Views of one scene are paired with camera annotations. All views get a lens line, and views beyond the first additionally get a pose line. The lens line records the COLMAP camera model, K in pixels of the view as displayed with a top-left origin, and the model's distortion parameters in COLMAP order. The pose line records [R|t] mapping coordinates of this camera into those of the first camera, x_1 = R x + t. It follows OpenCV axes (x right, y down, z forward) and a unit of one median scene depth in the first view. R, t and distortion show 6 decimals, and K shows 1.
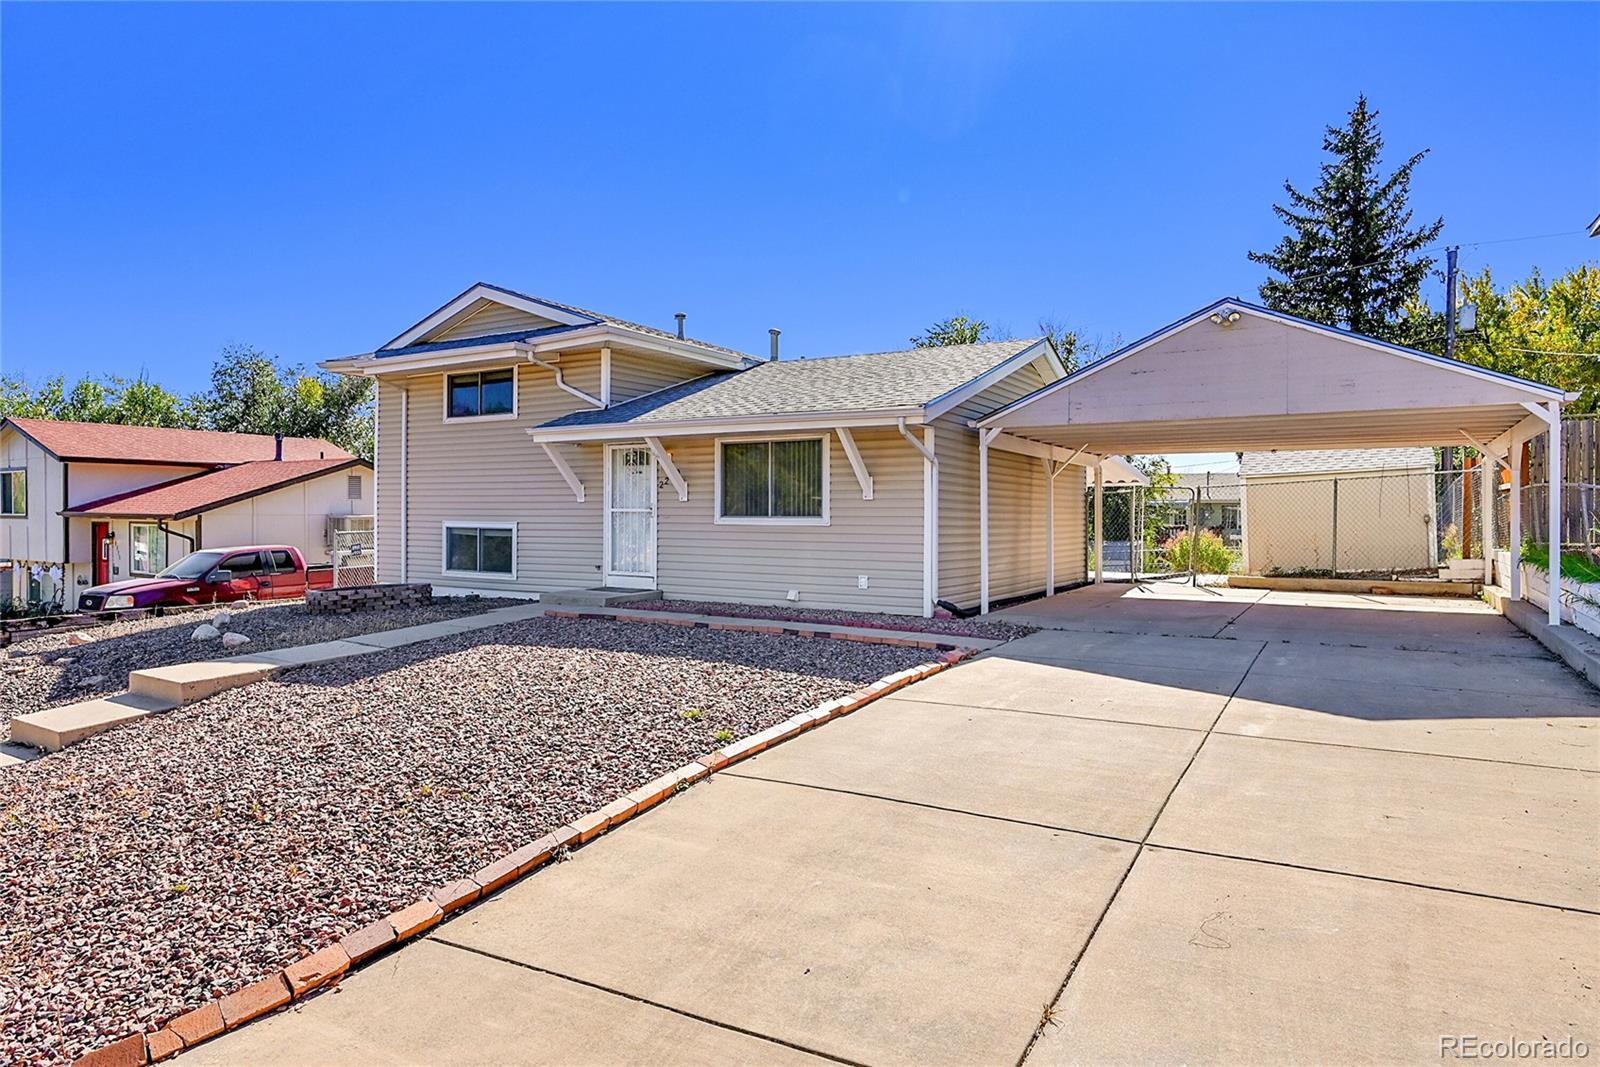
lens RADIAL K [[920.3, 0, 798.4], [0, 920.3, 521.8], [0, 0, 1]] dist [-0.008136, -0.000475]
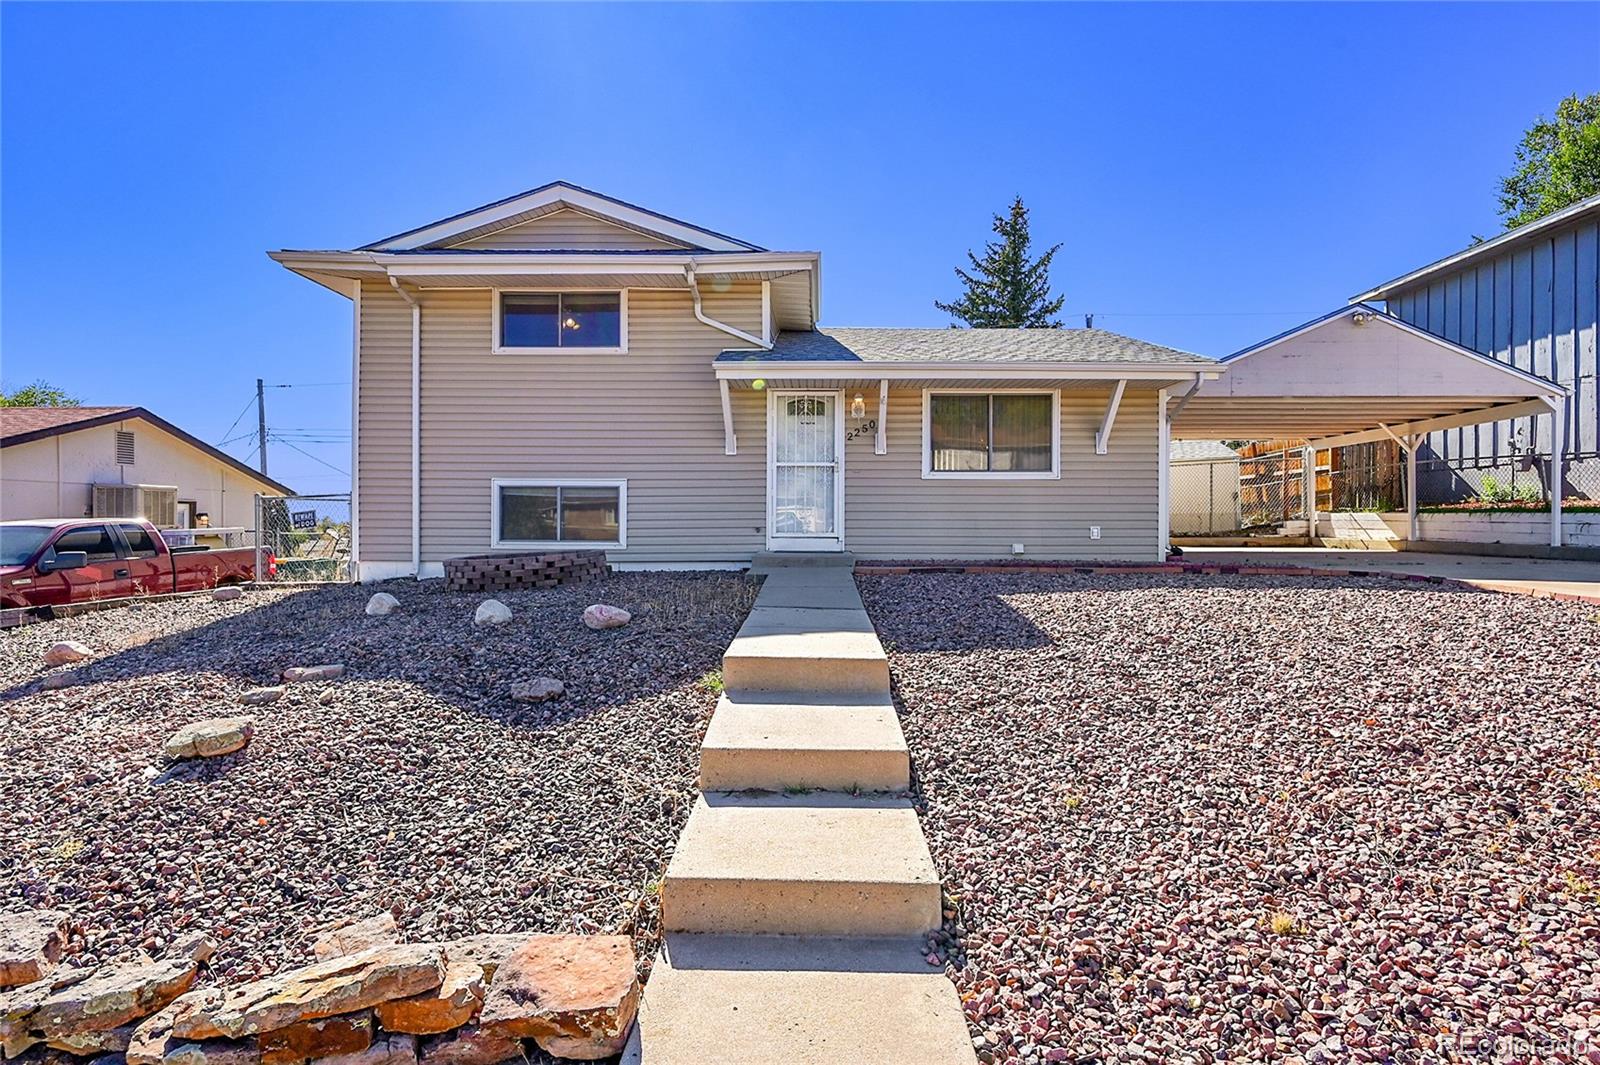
lens RADIAL K [[804.1, 0, 803.3], [0, 804.1, 537.8], [0, 0, 1]] dist [-0.012022, 0.000021]
pose [[0.864301, -0.010912, 0.502857, -0.529652], [0.006436, 0.999923, 0.010635, 0.046351], [-0.502934, -0.005955, 0.864304, 0.292545]]
